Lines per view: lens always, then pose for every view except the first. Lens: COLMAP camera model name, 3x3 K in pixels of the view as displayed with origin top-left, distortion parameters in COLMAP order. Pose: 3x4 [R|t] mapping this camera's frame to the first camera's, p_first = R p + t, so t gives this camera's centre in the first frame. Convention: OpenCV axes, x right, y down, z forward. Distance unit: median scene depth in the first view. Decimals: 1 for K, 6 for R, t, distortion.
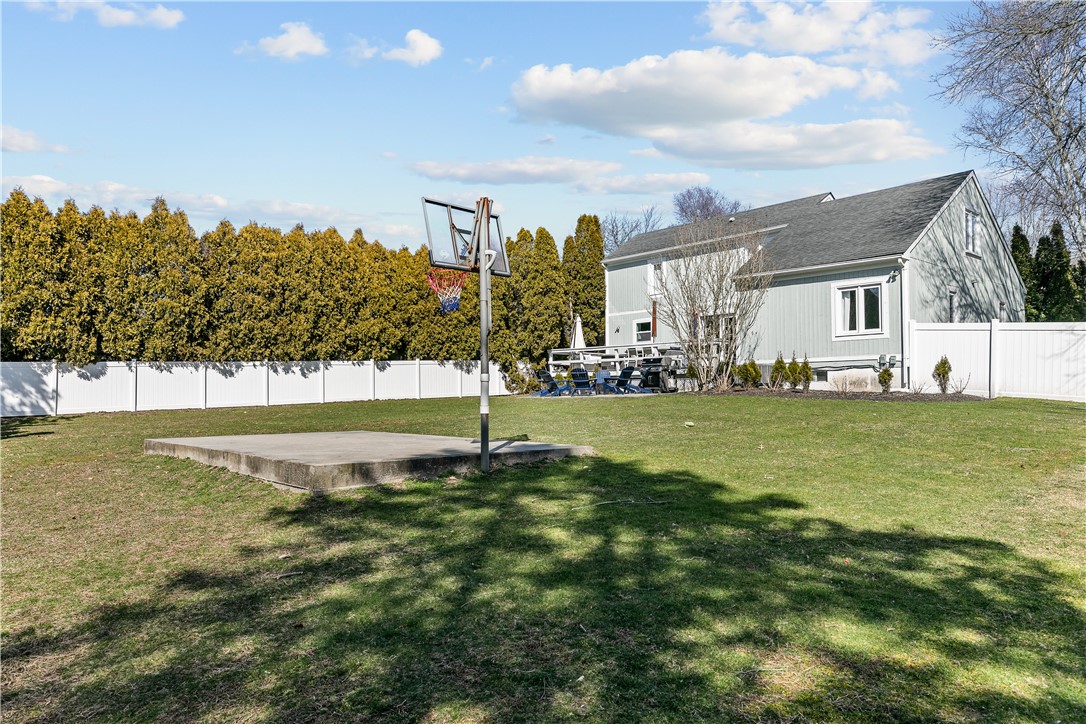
lens RADIAL K [[755.4, 0, 543.0], [0, 755.4, 362.0], [0, 0, 1]] dist [0.002191, 0.000714]
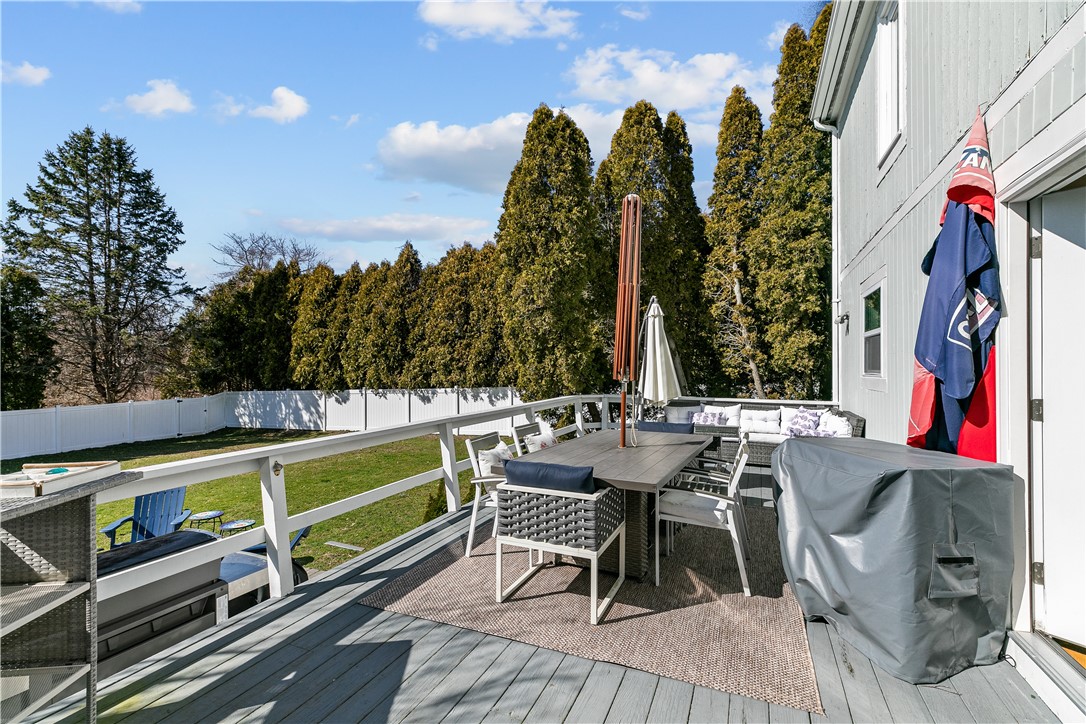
lens RADIAL K [[488.4, 0, 543.0], [0, 488.4, 362.0], [0, 0, 1]] dist [0.002735, 0.000409]
pose [[0.424539, -0.010590, -0.905348, 0.256815], [0.039217, 0.999208, 0.006702, -0.035493], [0.904560, -0.038350, 0.424619, 0.893379]]
